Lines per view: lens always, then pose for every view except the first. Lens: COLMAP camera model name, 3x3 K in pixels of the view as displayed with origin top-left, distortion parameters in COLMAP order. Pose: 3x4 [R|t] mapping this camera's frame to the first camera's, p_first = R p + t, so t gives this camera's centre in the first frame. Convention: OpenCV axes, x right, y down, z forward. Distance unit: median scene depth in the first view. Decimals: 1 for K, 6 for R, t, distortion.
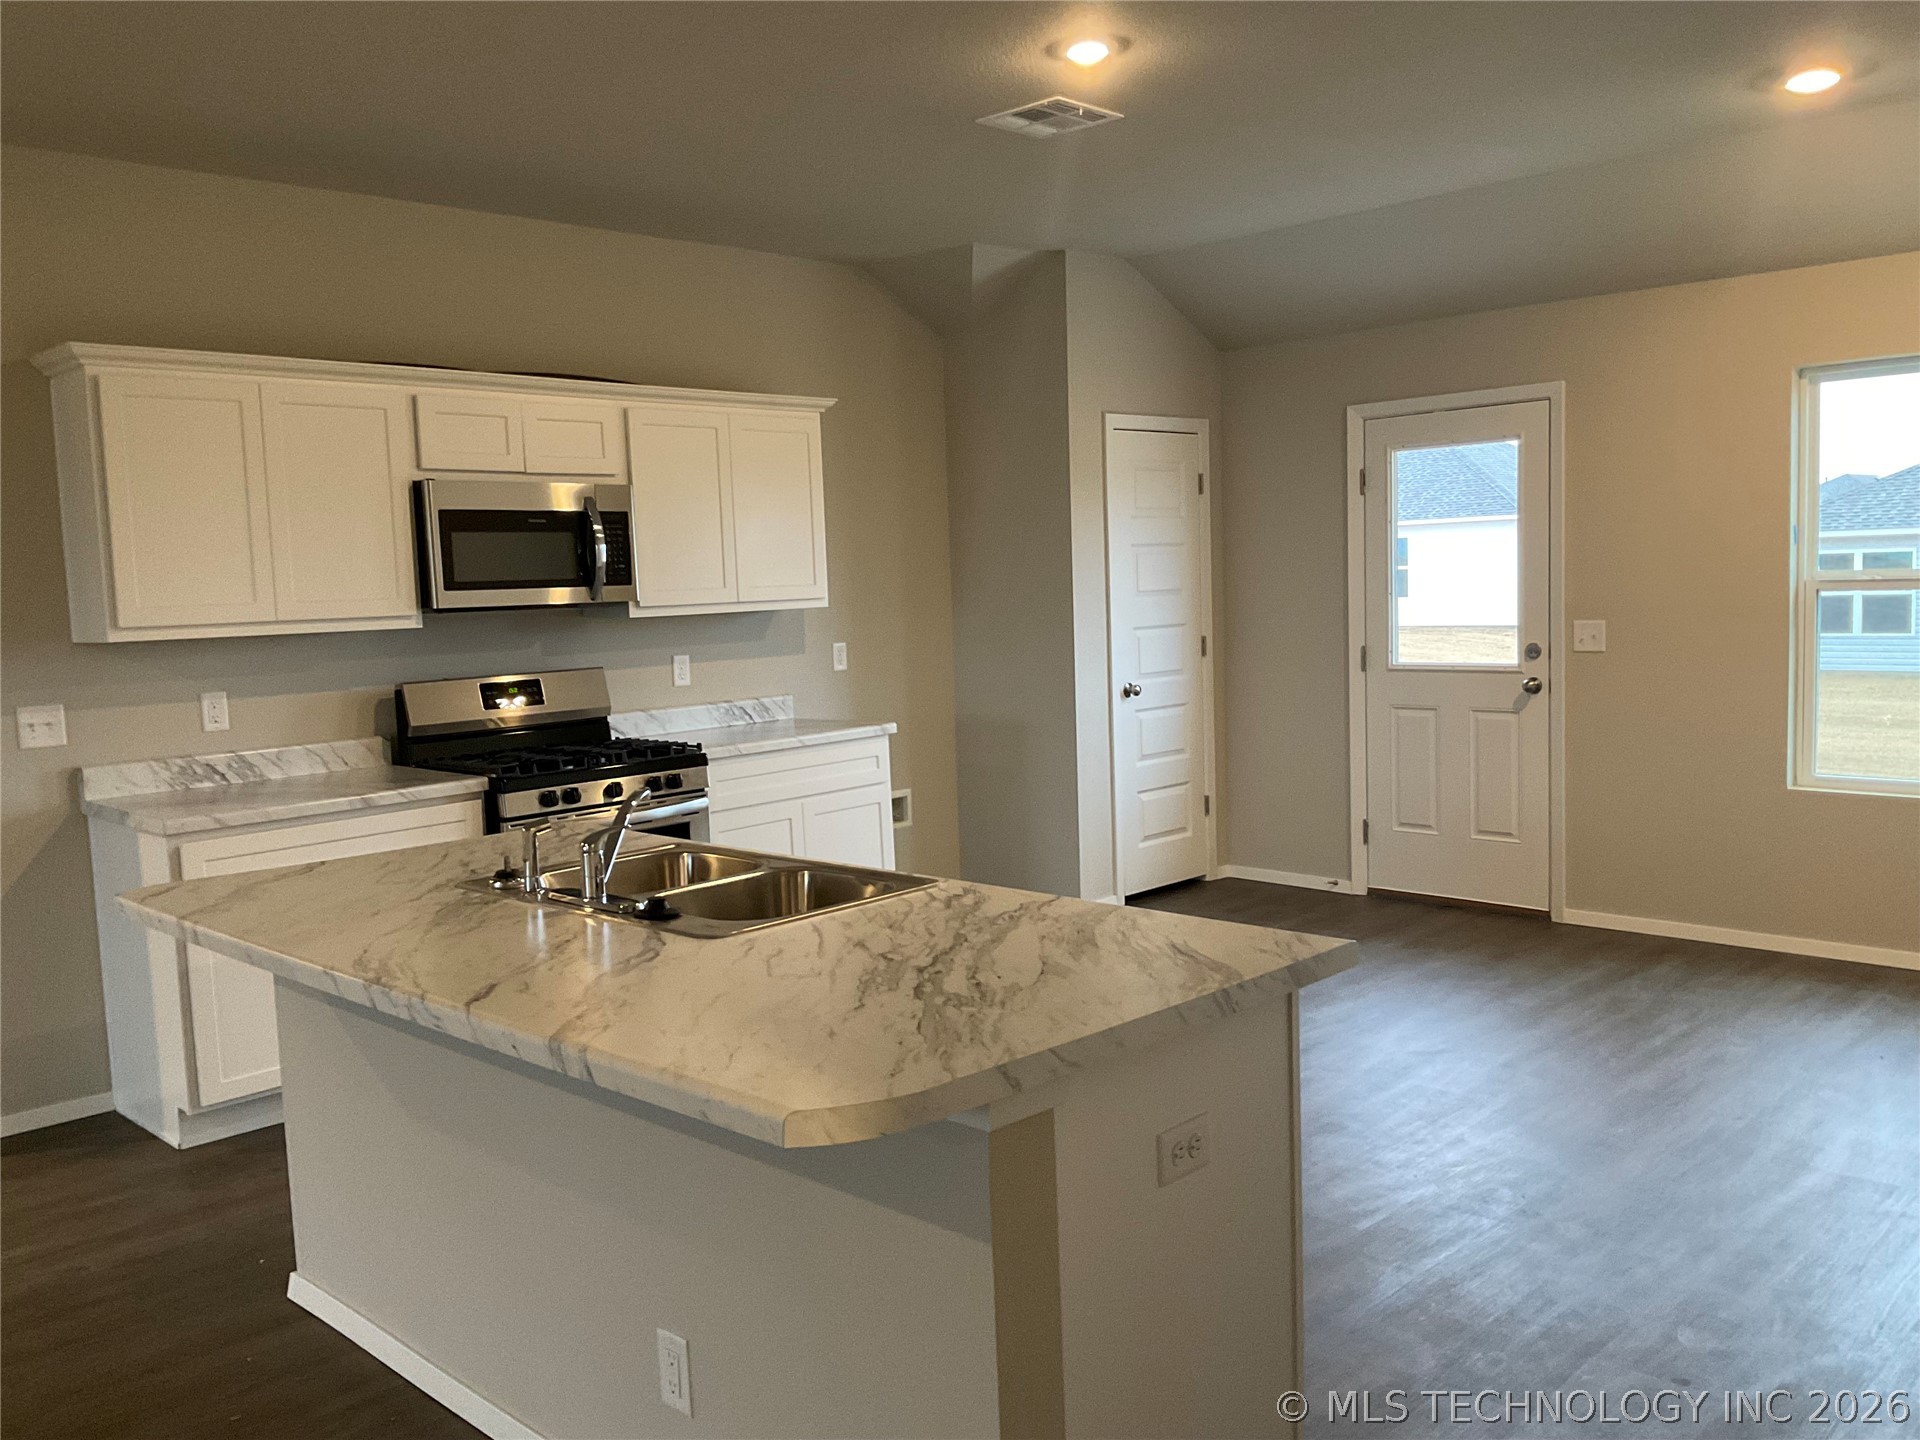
lens RADIAL K [[1580.2, 0, 946.0], [0, 1580.2, 705.7], [0, 0, 1]] dist [0.078903, -0.153521]
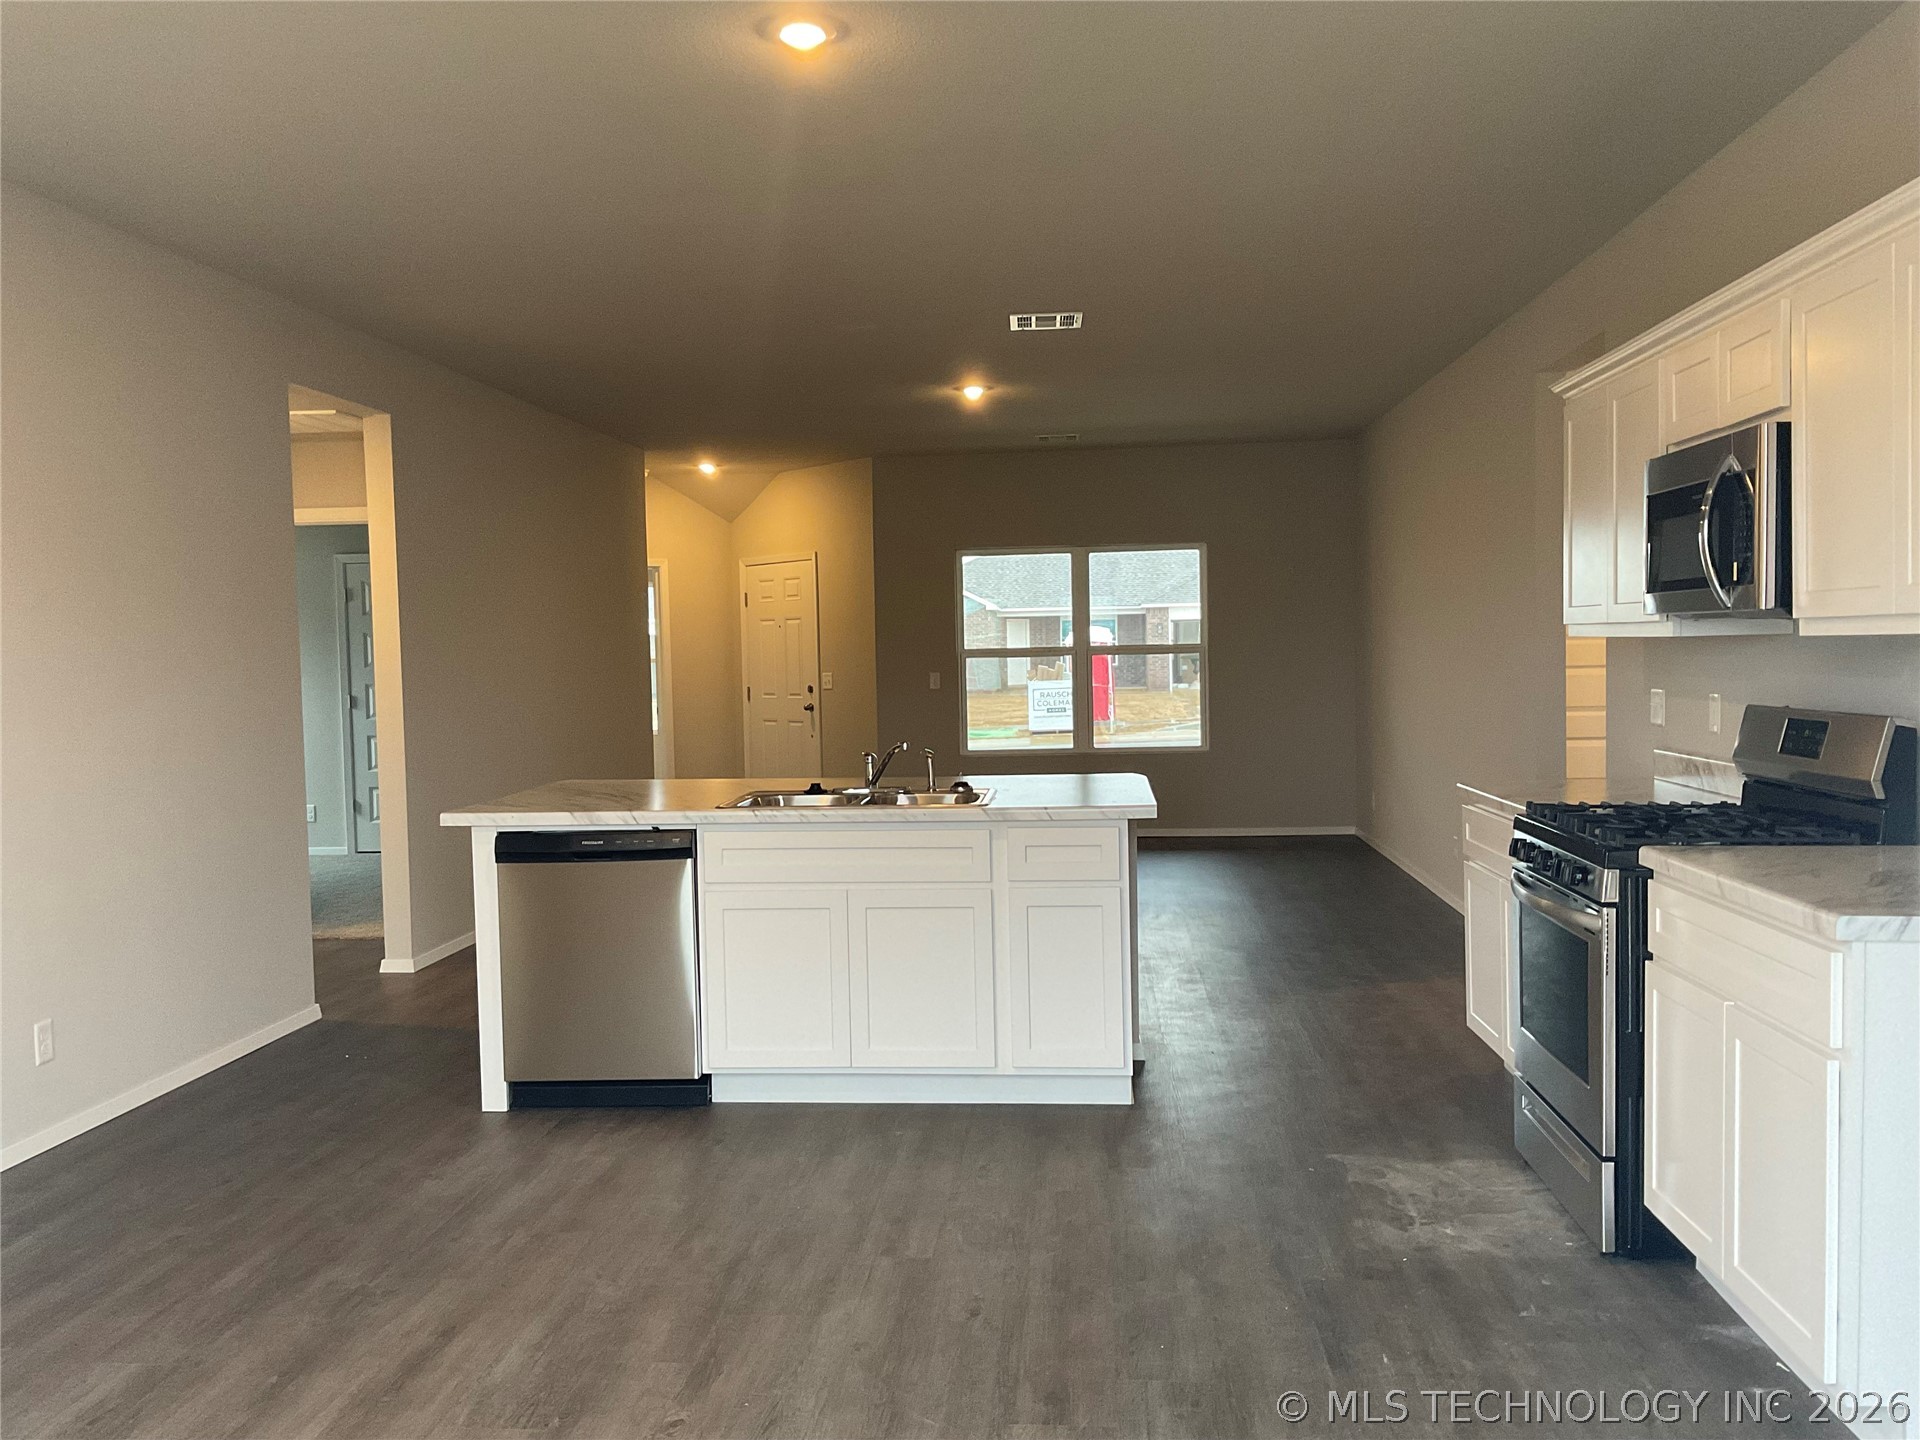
lens RADIAL K [[1580.2, 0, 951.5], [0, 1580.2, 727.9], [0, 0, 1]] dist [0.078903, -0.153521]
pose [[-0.766085, 0.083398, -0.637305, 0.451268], [-0.005530, 0.990654, 0.136285, -0.103867], [0.642715, 0.107930, -0.758465, 1.279036]]
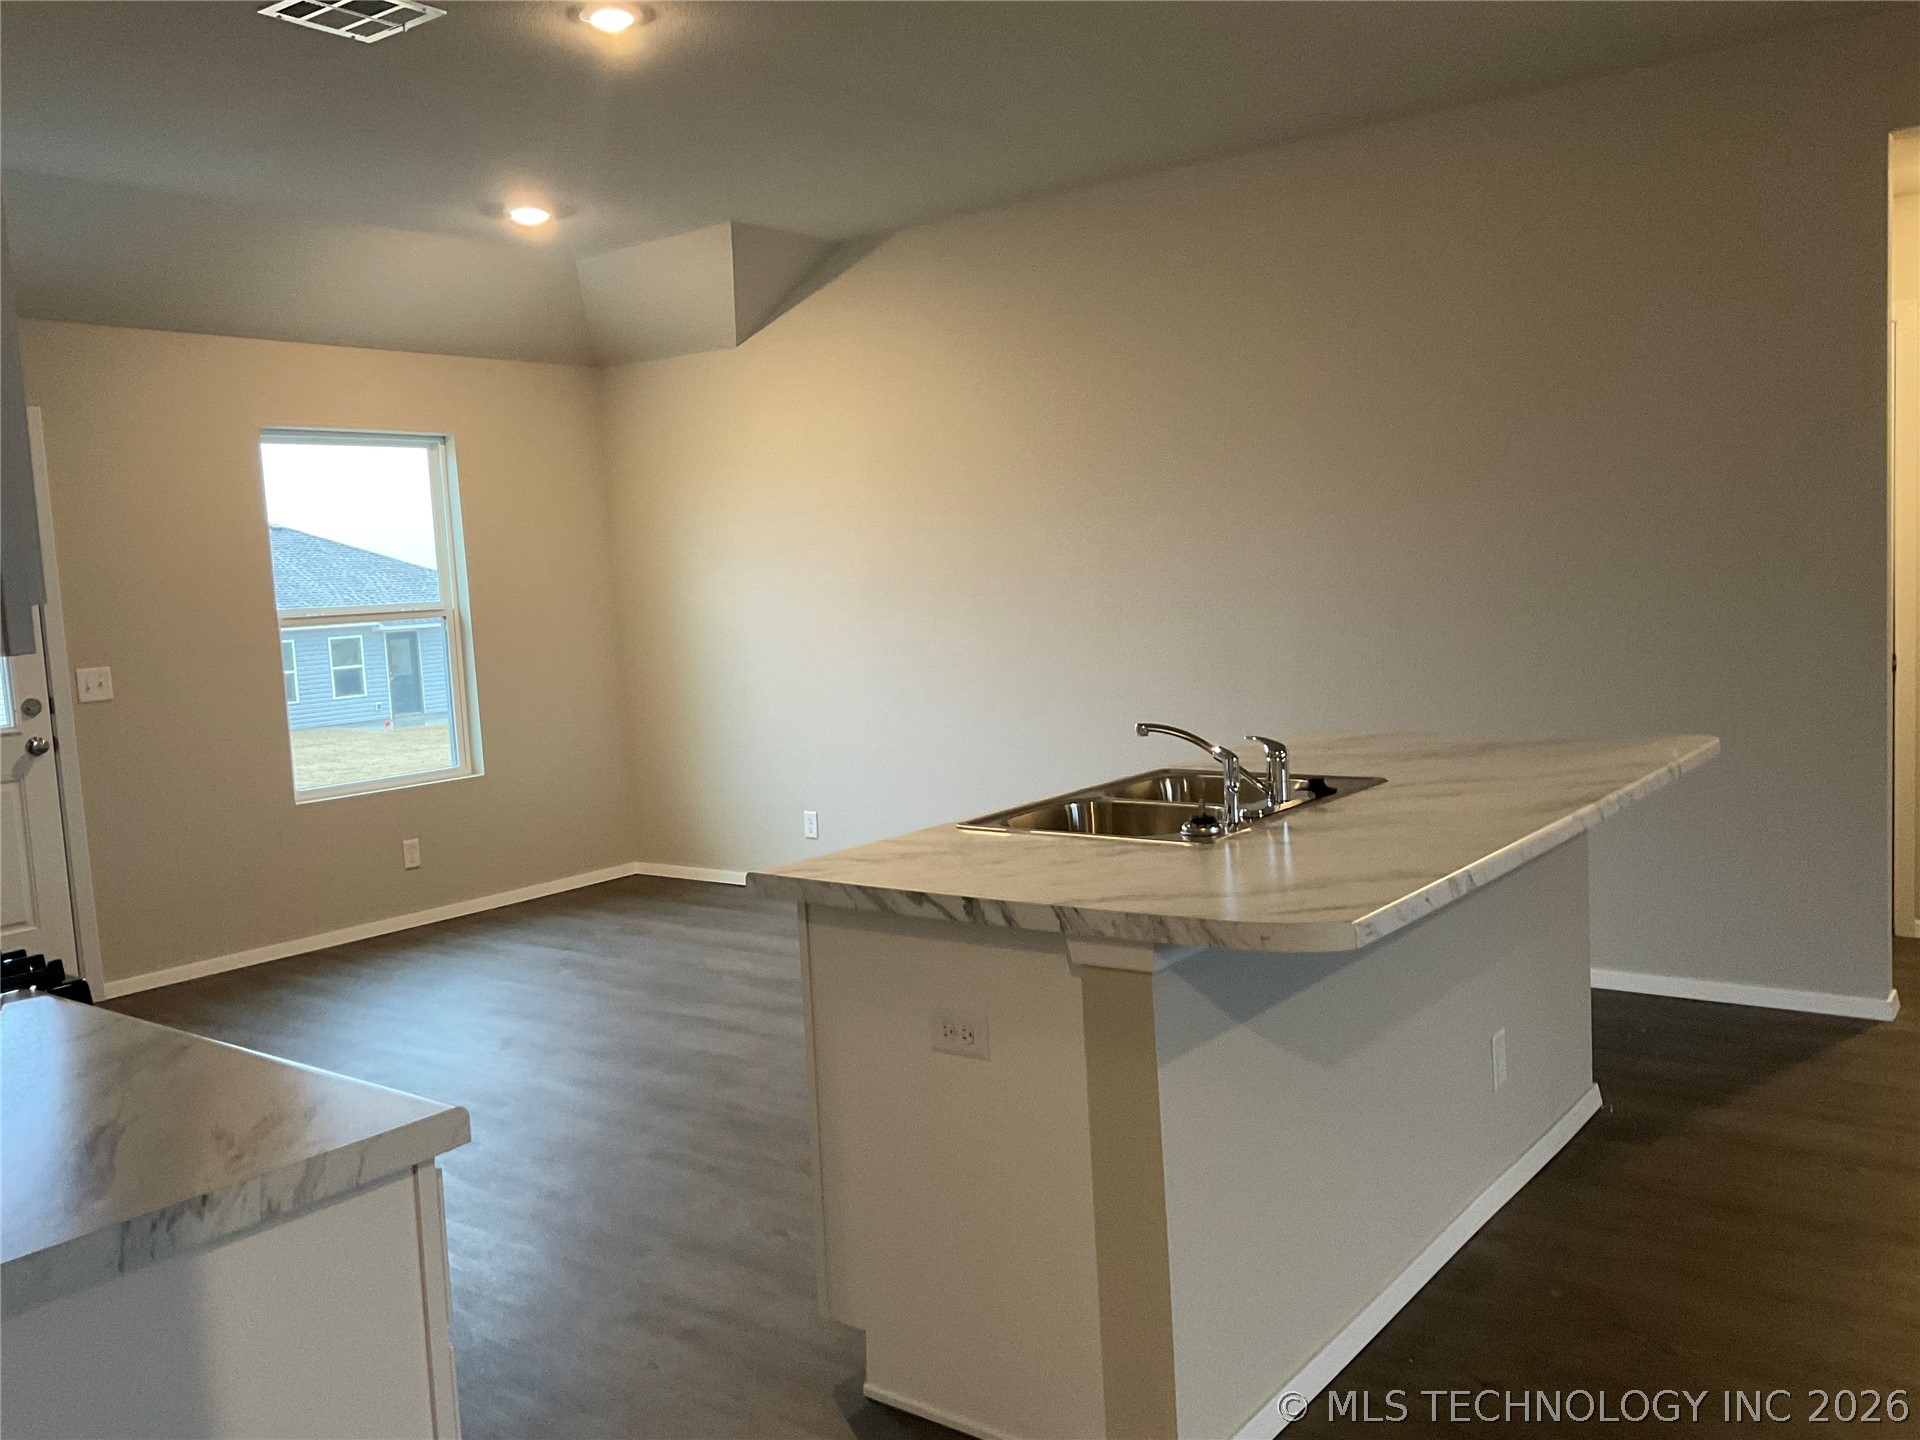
lens RADIAL K [[1580.2, 0, 951.8], [0, 1580.2, 722.1], [0, 0, 1]] dist [0.078903, -0.153521]
pose [[-0.121018, -0.051620, 0.991307, -0.654393], [0.138146, 0.988053, 0.068316, -0.018707], [-0.982991, 0.145212, -0.112441, 0.694485]]
